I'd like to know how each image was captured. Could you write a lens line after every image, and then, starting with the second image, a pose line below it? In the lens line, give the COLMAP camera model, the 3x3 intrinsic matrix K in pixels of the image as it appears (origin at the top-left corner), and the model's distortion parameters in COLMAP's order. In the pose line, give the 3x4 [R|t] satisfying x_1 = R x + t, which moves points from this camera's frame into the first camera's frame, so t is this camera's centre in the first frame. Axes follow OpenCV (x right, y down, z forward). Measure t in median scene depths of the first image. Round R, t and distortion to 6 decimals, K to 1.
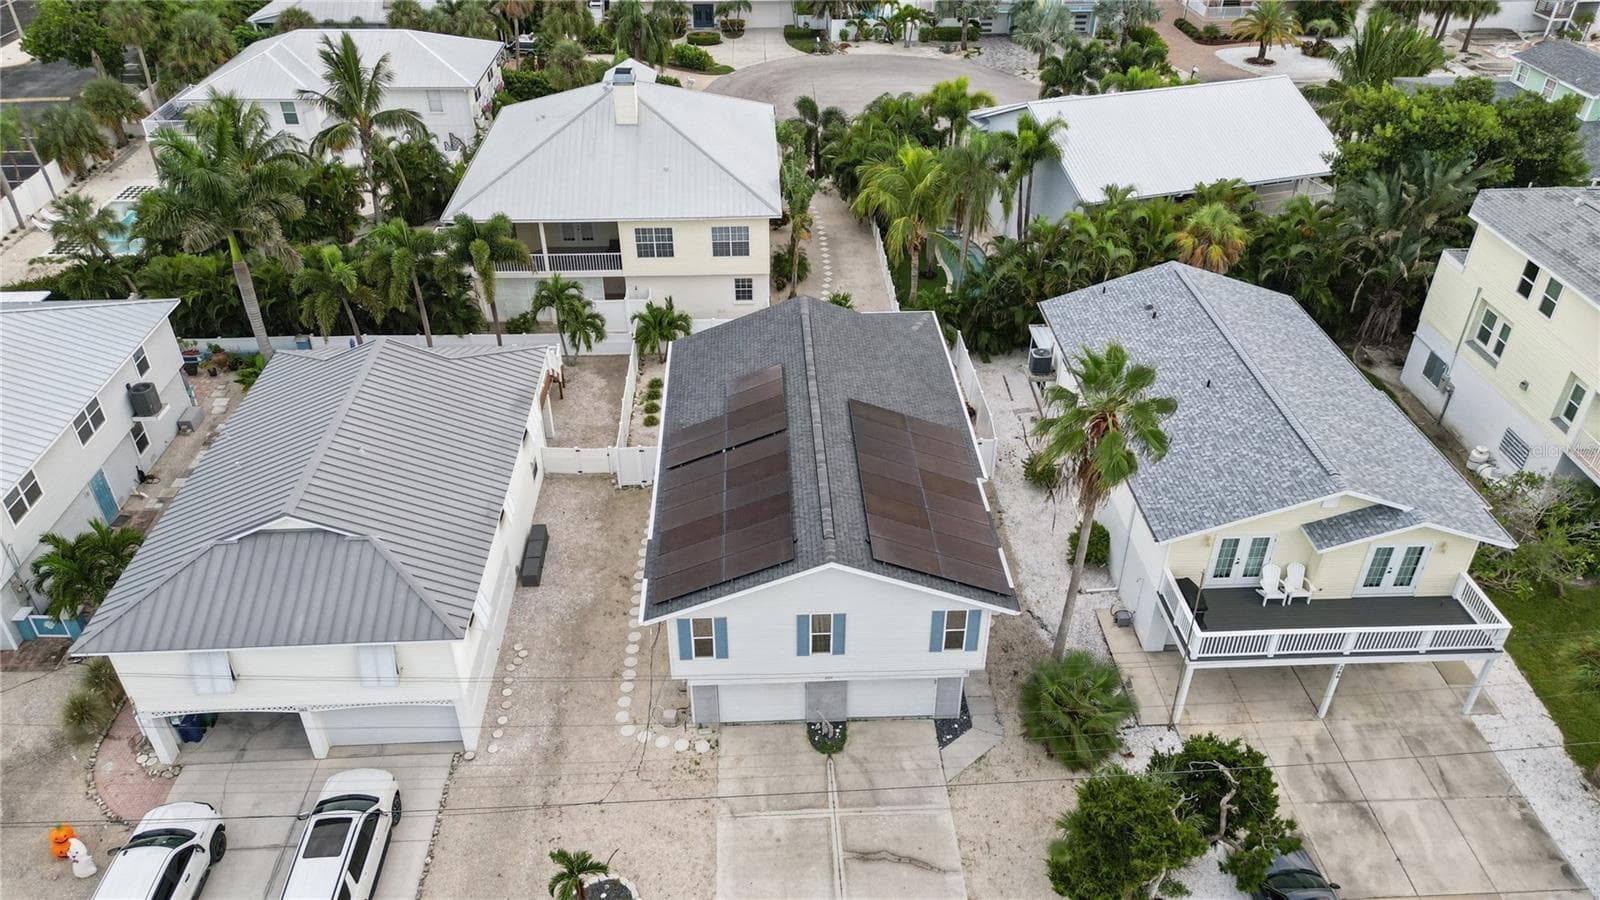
lens RADIAL K [[1102.9, 0, 814.2], [0, 1102.9, 424.6], [0, 0, 1]] dist [0.045203, -0.004590]
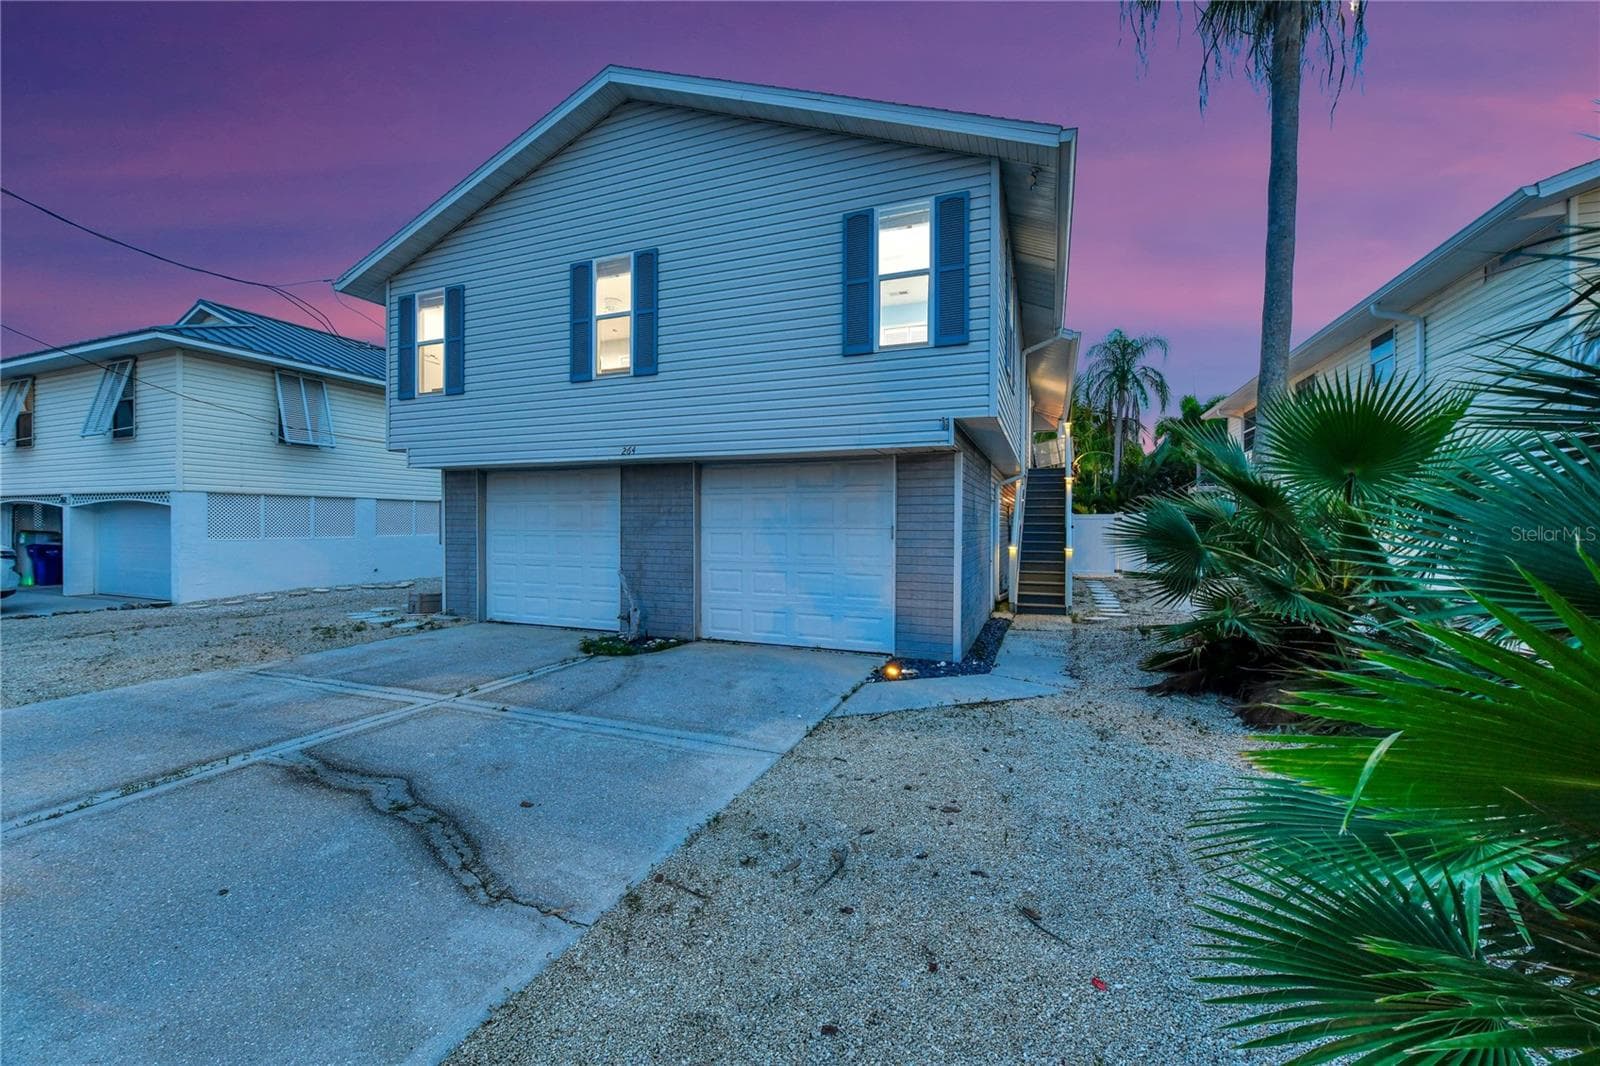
lens RADIAL K [[629.7, 0, 808.2], [0, 629.7, 534.3], [0, 0, 1]] dist [-0.010027, -0.000015]
pose [[0.912350, 0.003248, -0.409398, 0.177615], [-0.219402, 0.848136, -0.482212, 0.355404], [0.345659, 0.529769, 0.774509, 0.831805]]
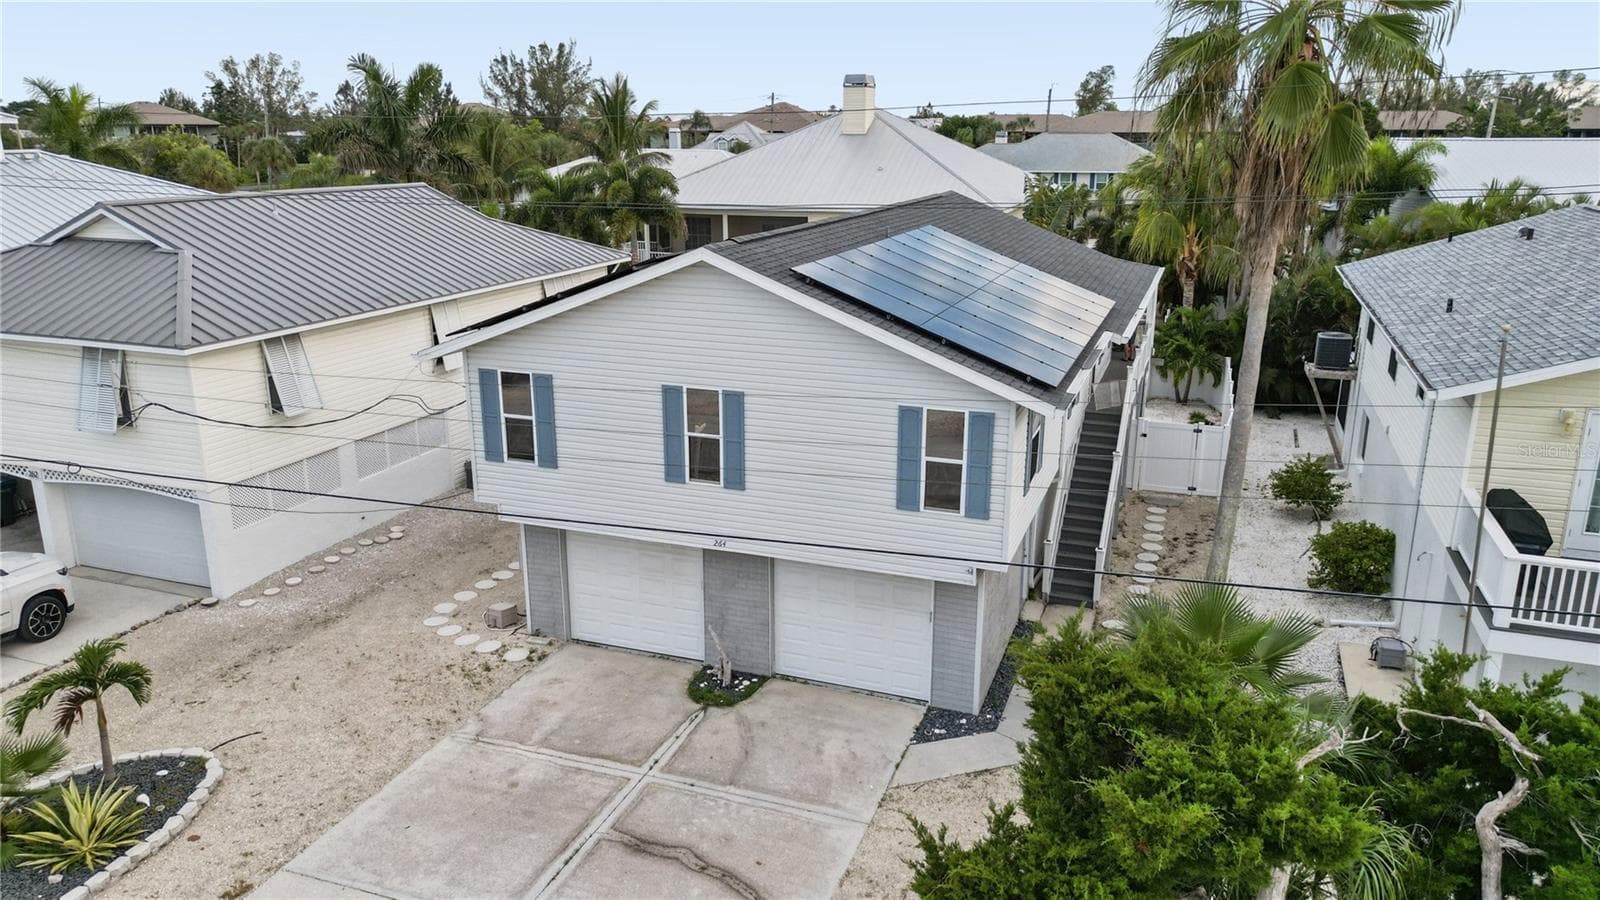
lens RADIAL K [[1114.0, 0, 818.3], [0, 1114.0, 440.1], [0, 0, 1]] dist [0.056063, -0.043930]
pose [[0.923045, 0.099832, -0.371512, 0.251374], [-0.207428, 0.942483, -0.262105, 0.308537], [0.323977, 0.318996, 0.890663, 0.501465]]
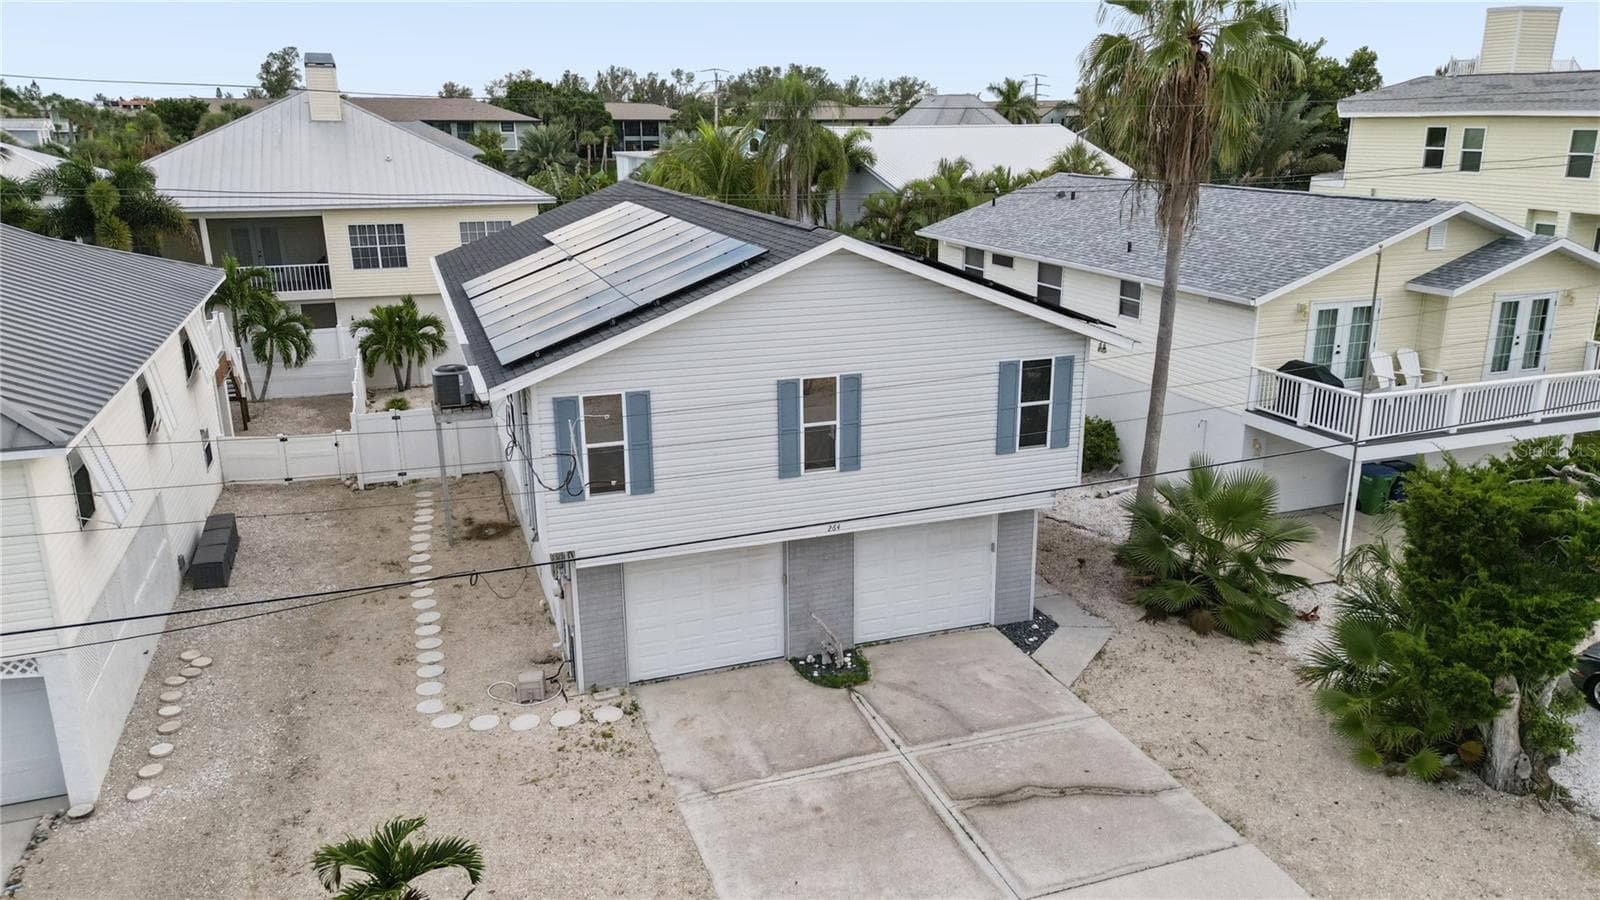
lens RADIAL K [[1114.0, 0, 818.3], [0, 1114.0, 440.1], [0, 0, 1]] dist [0.056063, -0.043930]
pose [[0.954856, -0.087855, 0.283779, -0.144986], [0.166629, 0.949238, -0.266799, 0.327516], [-0.245935, 0.302040, 0.921025, 0.469115]]
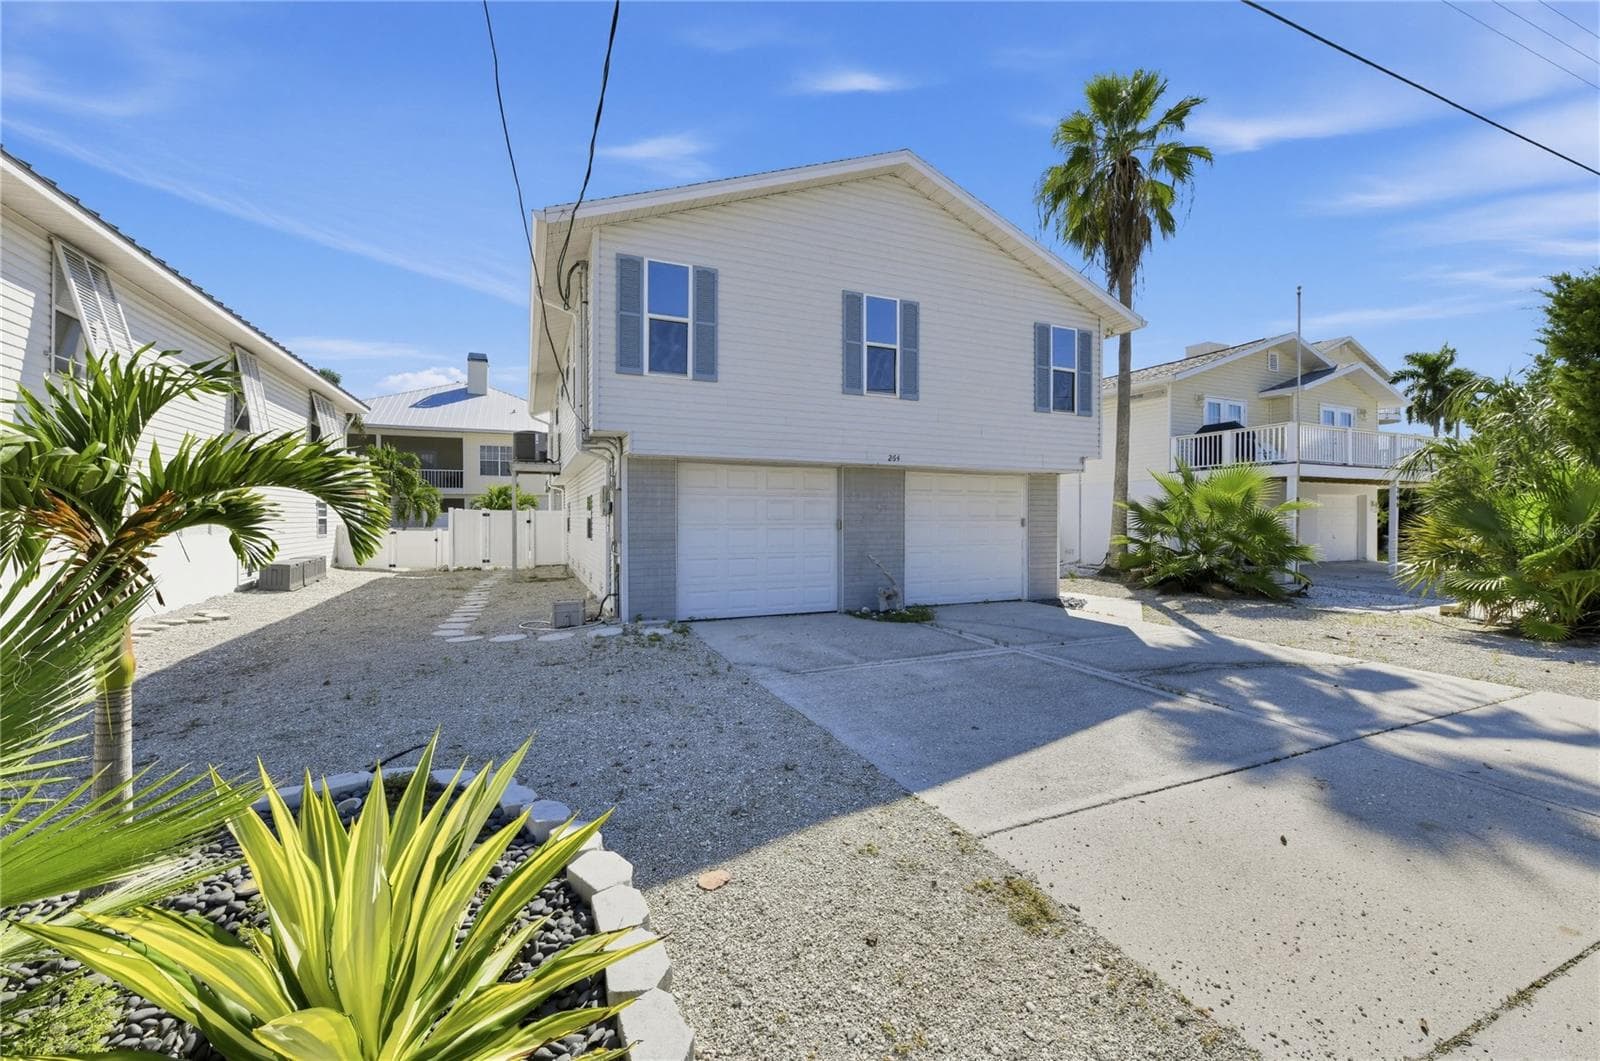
lens RADIAL K [[625.9, 0, 803.1], [0, 625.9, 519.1], [0, 0, 1]] dist [-0.017343, -0.000018]
pose [[0.935930, -0.004928, 0.352153, -0.134111], [0.194807, 0.840255, -0.505987, 0.393071], [-0.293405, 0.542170, 0.787379, 0.772373]]
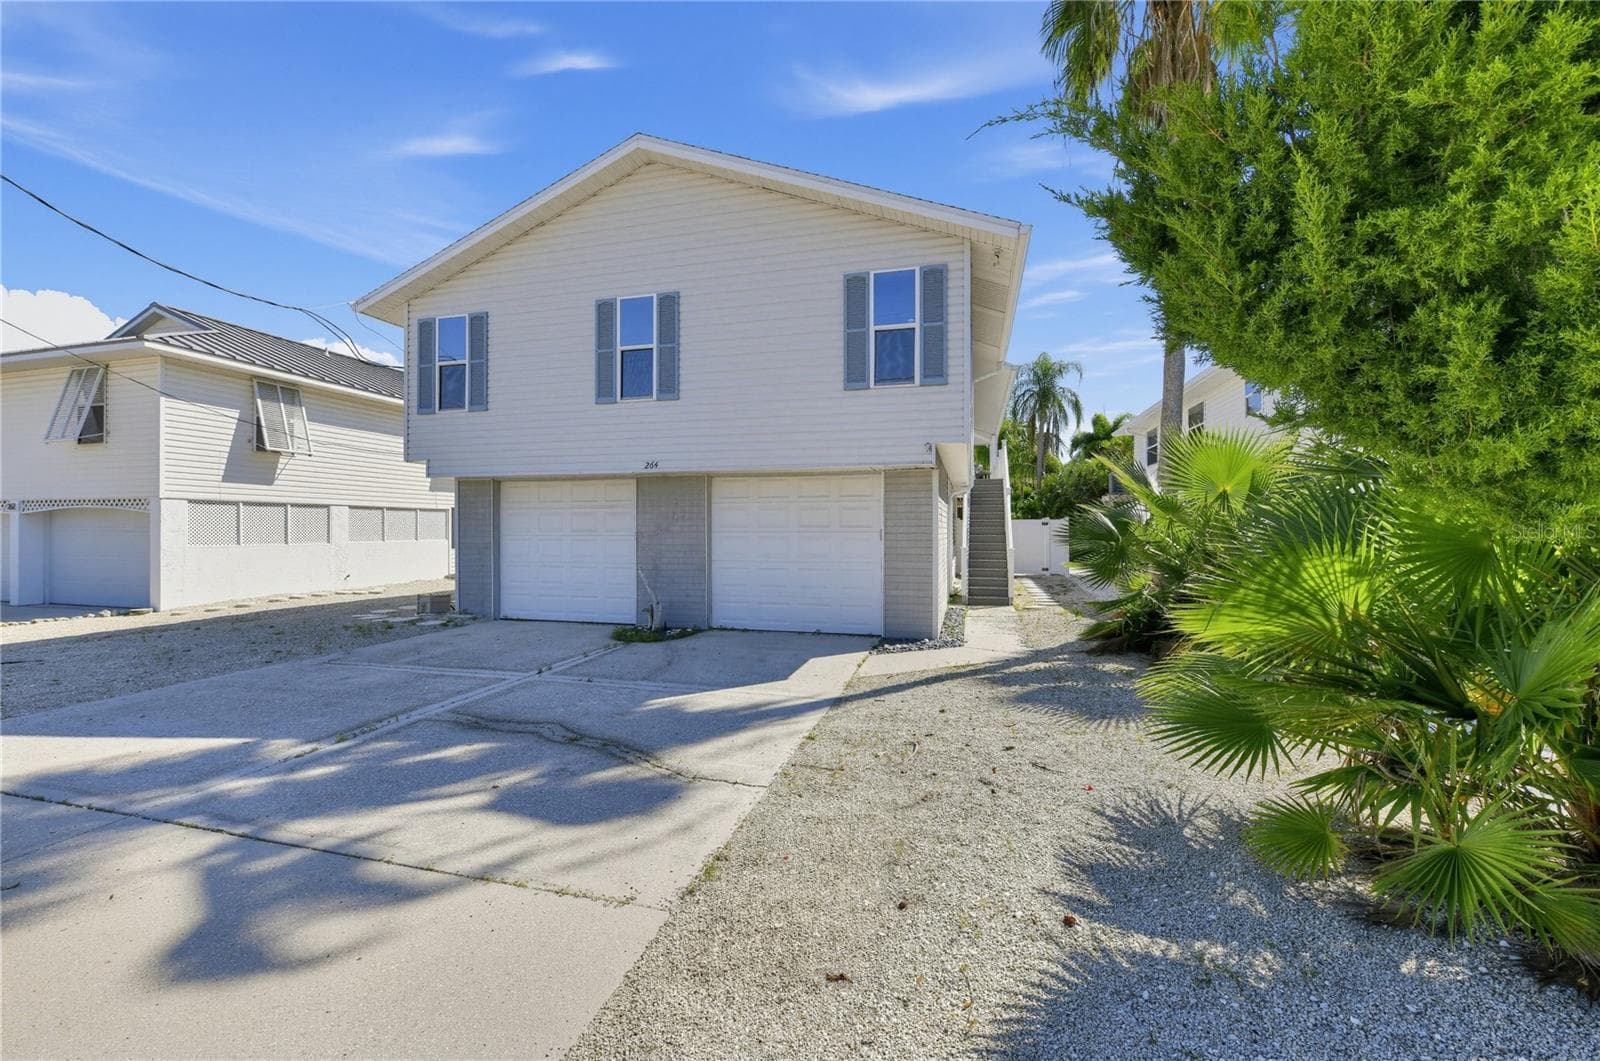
lens RADIAL K [[626.3, 0, 808.3], [0, 626.3, 535.7], [0, 0, 1]] dist [-0.008607, -0.000035]
pose [[0.952739, -0.003670, -0.303769, 0.165369], [-0.159411, 0.845162, -0.510186, 0.383812], [0.258607, 0.534498, 0.804633, 0.789142]]
